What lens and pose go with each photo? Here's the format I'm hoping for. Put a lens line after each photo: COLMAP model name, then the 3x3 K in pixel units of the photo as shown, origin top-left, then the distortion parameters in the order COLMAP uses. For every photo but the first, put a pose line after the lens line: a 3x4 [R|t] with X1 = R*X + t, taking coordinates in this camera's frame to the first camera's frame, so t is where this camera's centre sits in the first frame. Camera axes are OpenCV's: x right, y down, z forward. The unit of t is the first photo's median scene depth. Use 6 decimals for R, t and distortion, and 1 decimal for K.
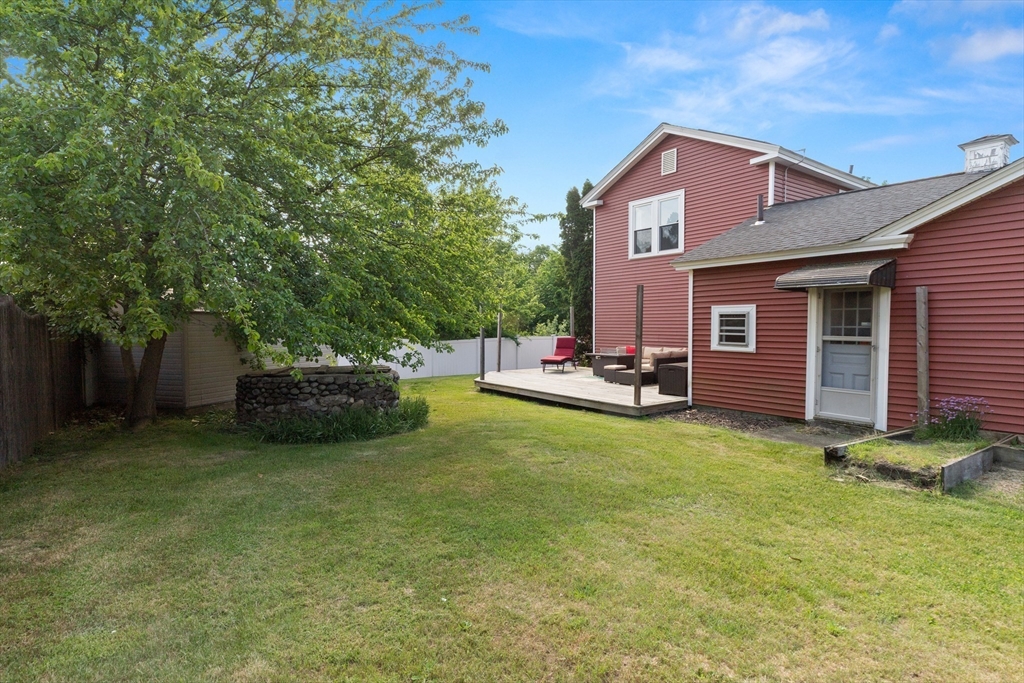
lens RADIAL K [[530.2, 0, 513.6], [0, 530.2, 335.8], [0, 0, 1]] dist [-0.002549, -0.000494]
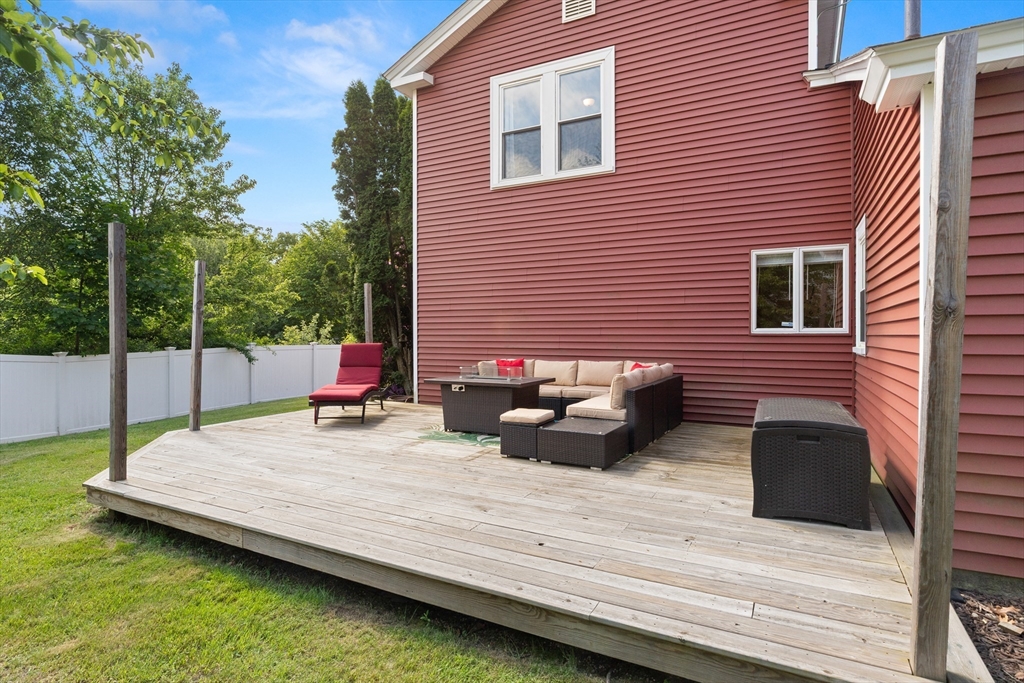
lens RADIAL K [[530.2, 0, 517.2], [0, 530.2, 334.7], [0, 0, 1]] dist [-0.002549, -0.000494]
pose [[0.891850, -0.003497, 0.452318, 0.008037], [0.013340, 0.999739, -0.018573, 0.005229], [-0.452135, 0.022598, 0.891663, 0.508977]]
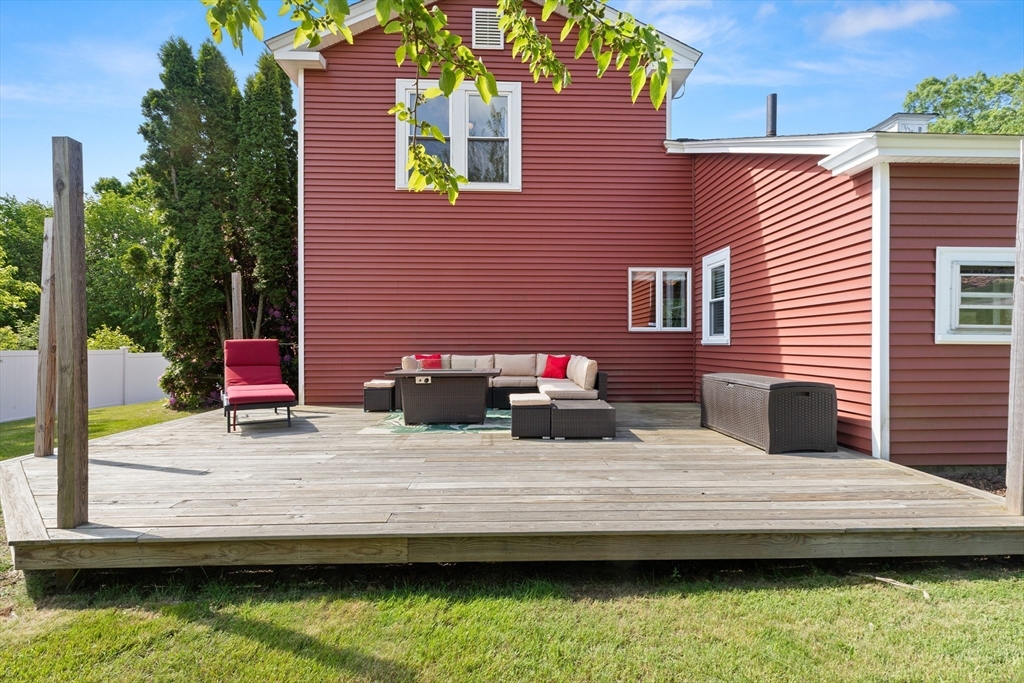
lens RADIAL K [[466.8, 0, 506.0], [0, 466.8, 340.3], [0, 0, 1]] dist [0.008524, -0.001180]
pose [[0.550586, 0.006008, 0.834757, -0.098956], [0.020610, 0.999571, -0.020788, 0.014870], [-0.834524, 0.028650, 0.550226, 0.626813]]
